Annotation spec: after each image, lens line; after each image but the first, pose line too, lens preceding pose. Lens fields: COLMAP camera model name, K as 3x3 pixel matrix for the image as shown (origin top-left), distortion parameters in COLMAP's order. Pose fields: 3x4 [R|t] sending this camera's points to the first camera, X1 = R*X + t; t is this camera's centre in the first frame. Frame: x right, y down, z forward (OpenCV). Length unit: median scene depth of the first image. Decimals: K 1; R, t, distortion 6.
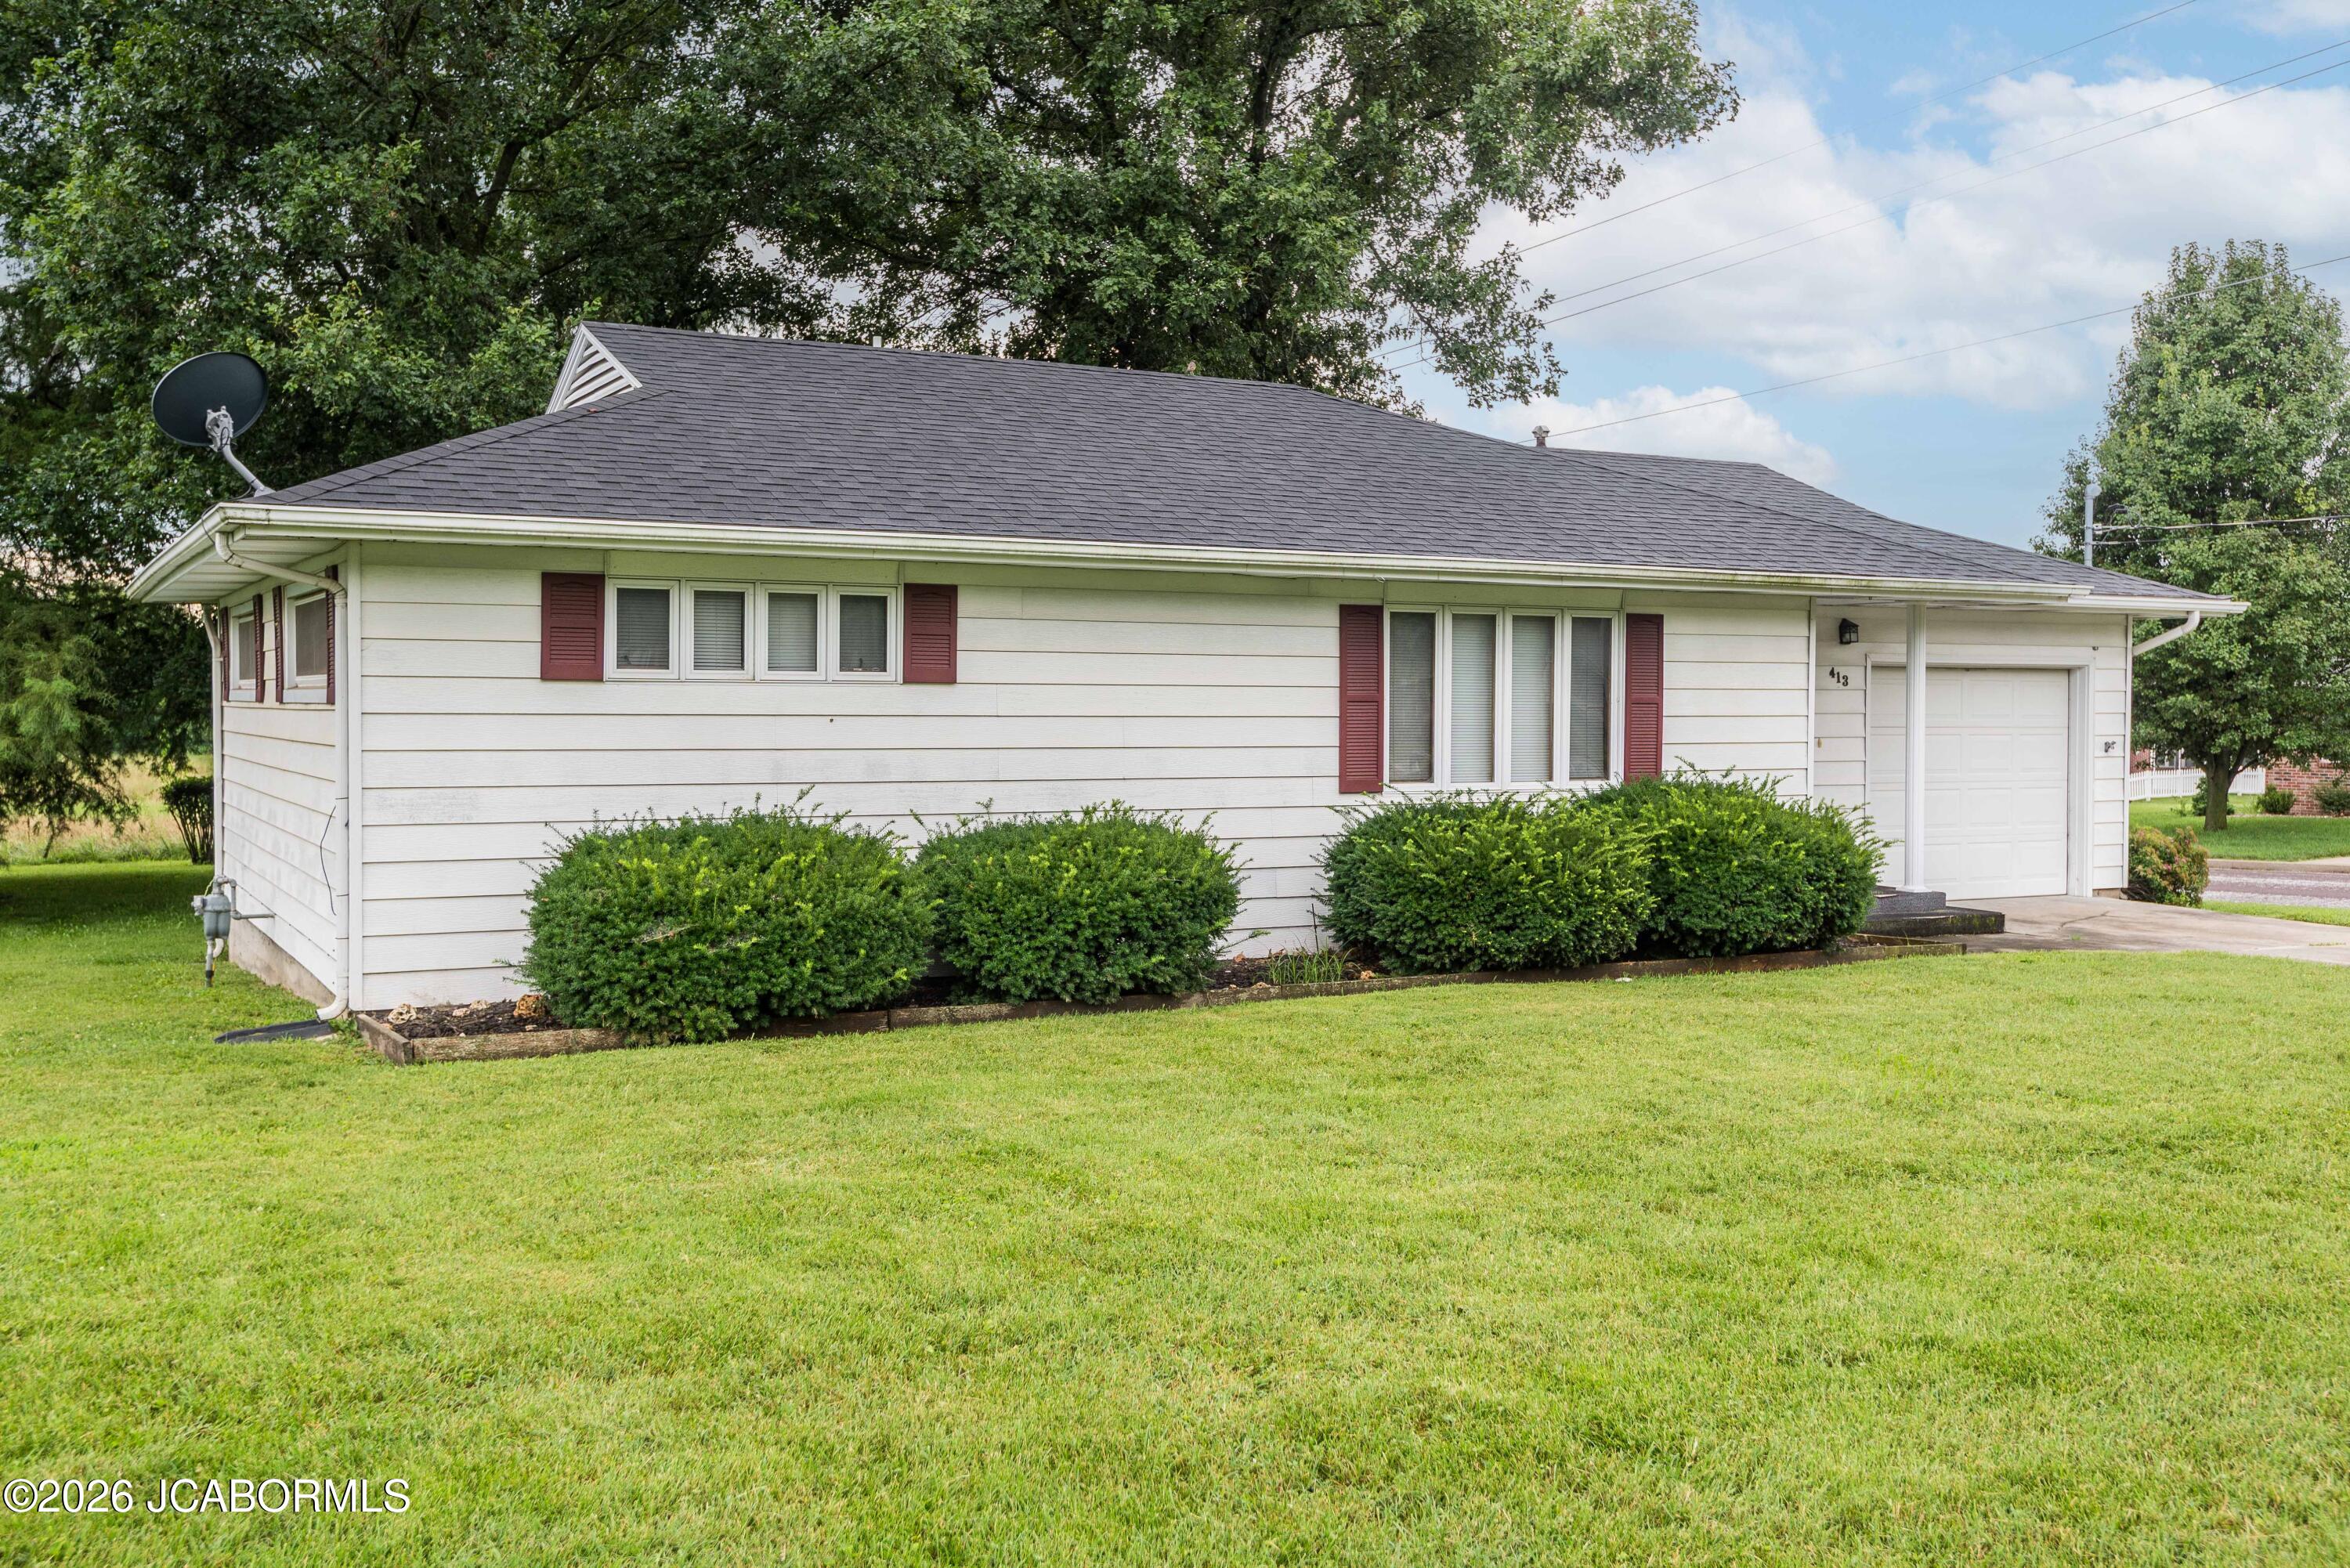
lens RADIAL K [[2146.7, 0, 1175.5], [0, 2146.7, 780.3], [0, 0, 1]] dist [0.001105, 0.000000]
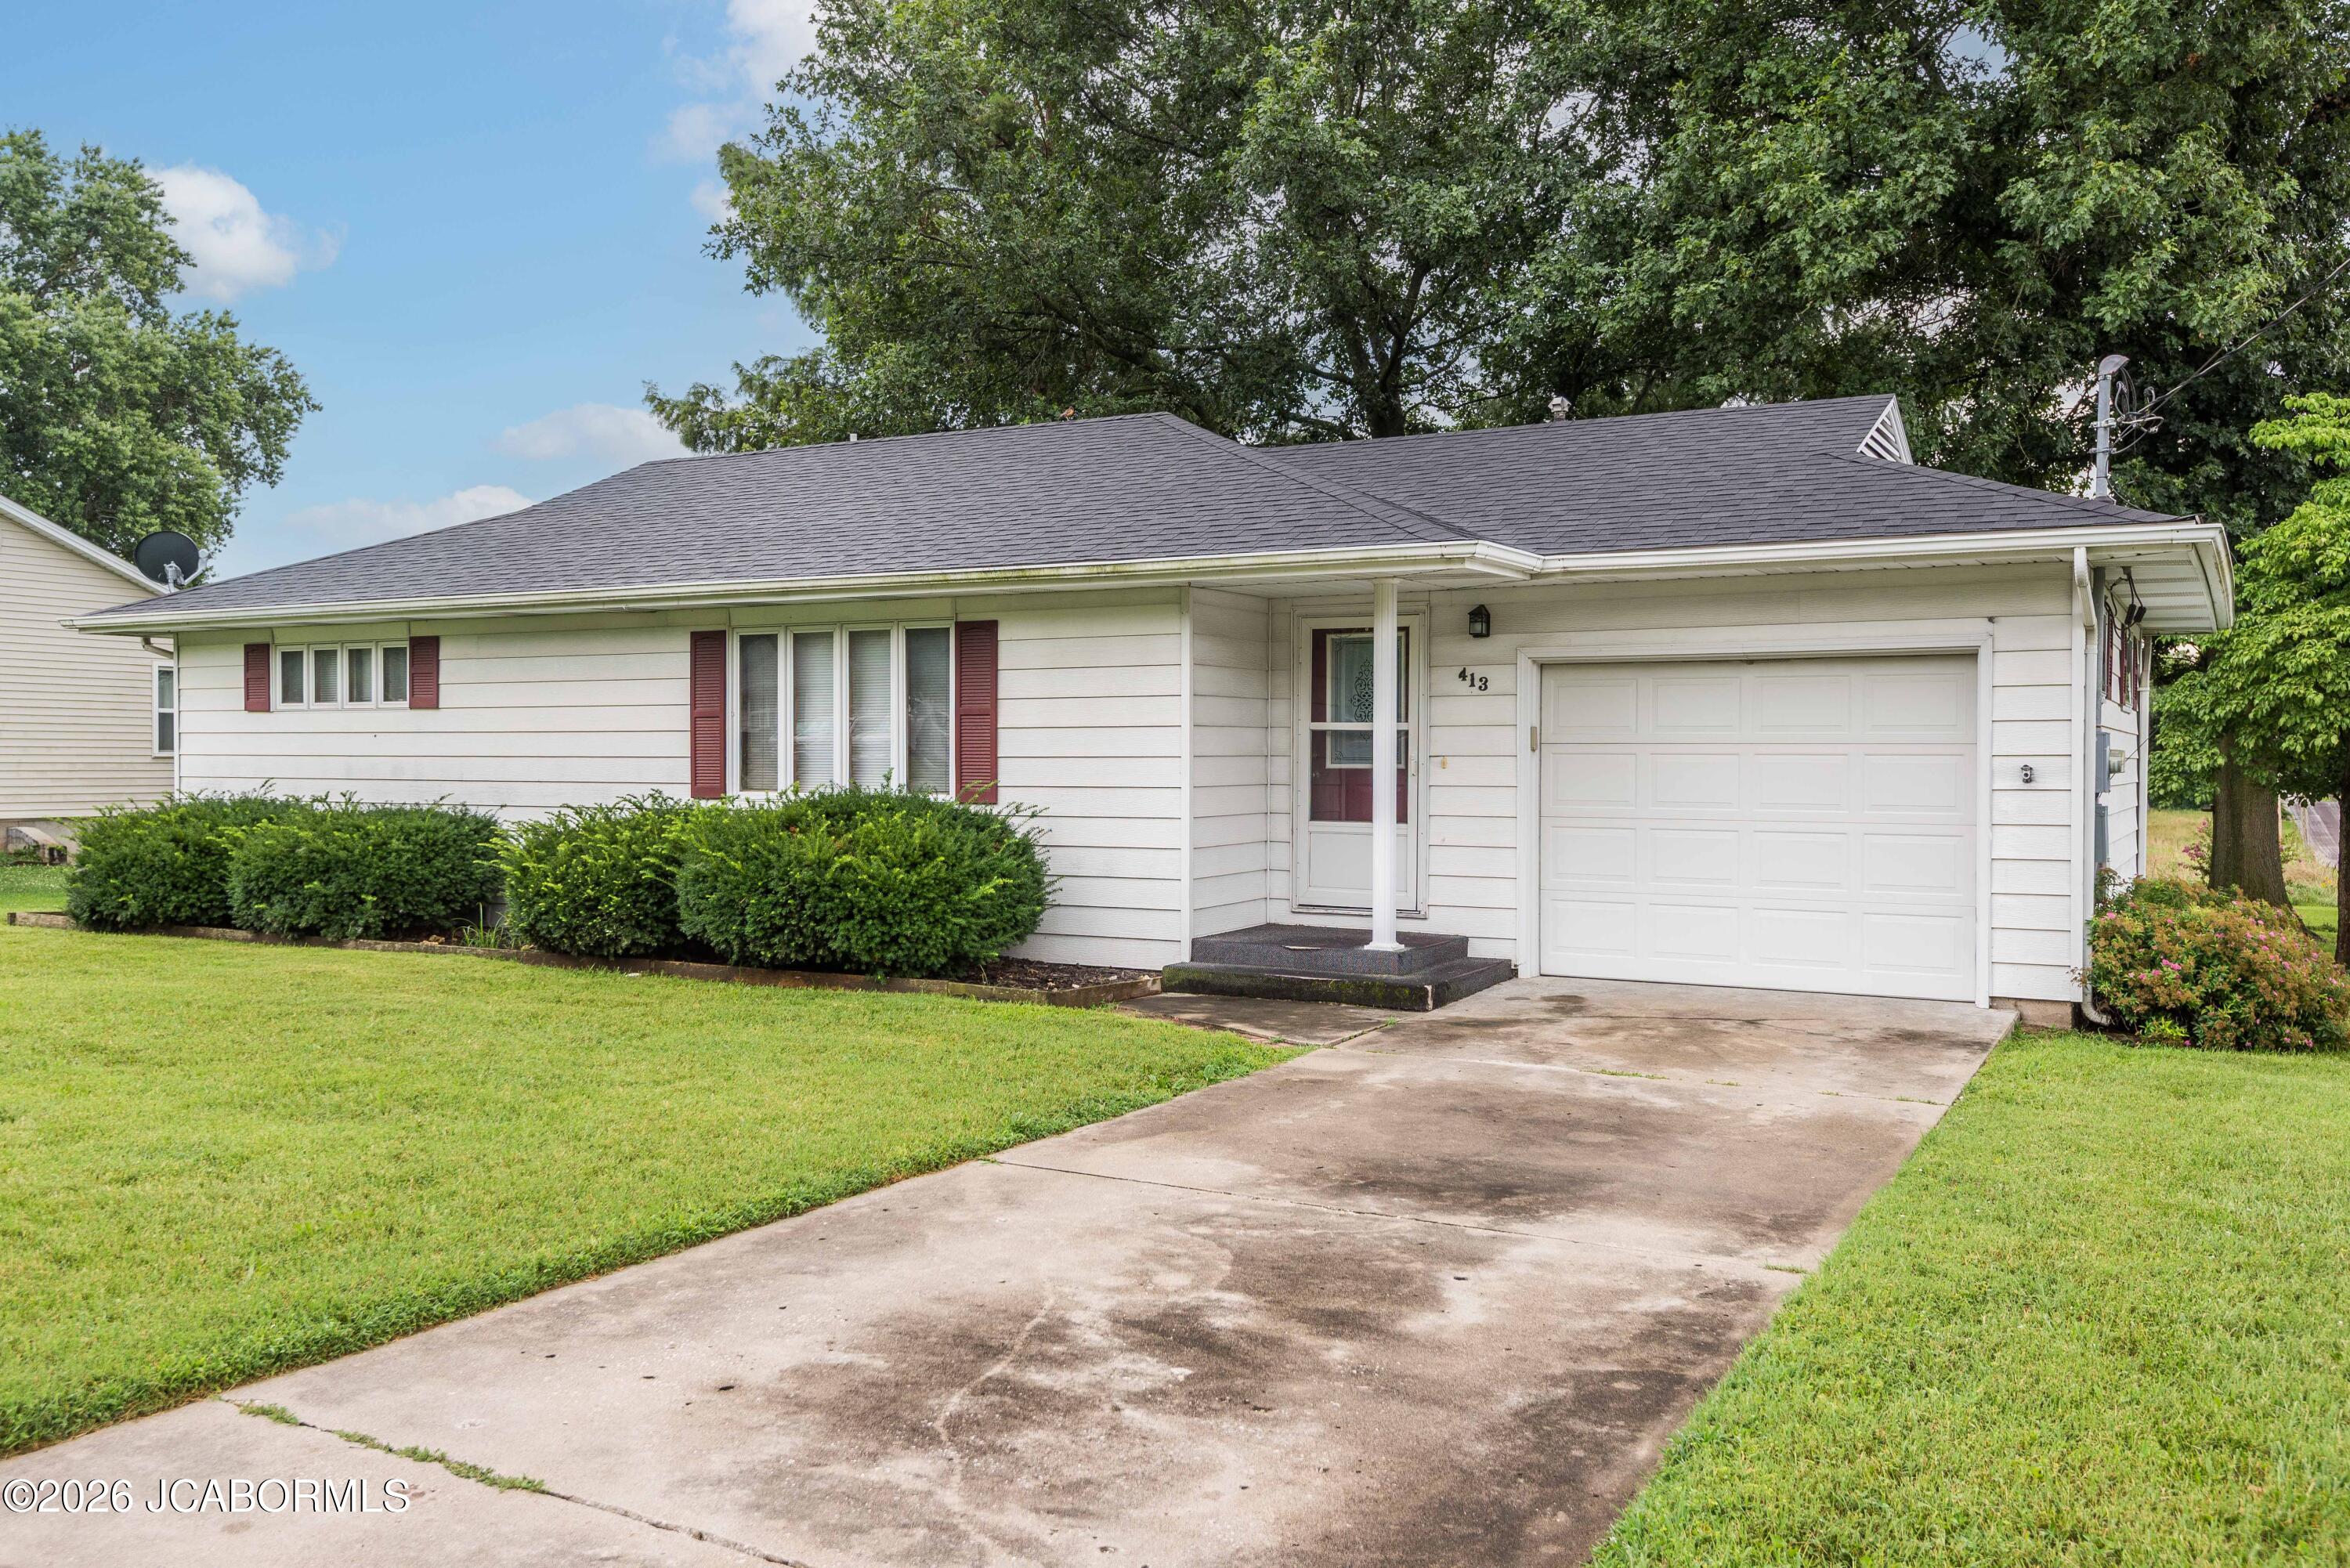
lens RADIAL K [[1826.2, 0, 1172.0], [0, 1826.2, 777.5], [0, 0, 1]] dist [0.006076, -0.000250]
pose [[0.563857, 0.010276, -0.825808, 1.013523], [-0.026246, 0.999640, -0.005482, -0.006684], [0.825455, 0.024765, 0.563924, 0.668911]]
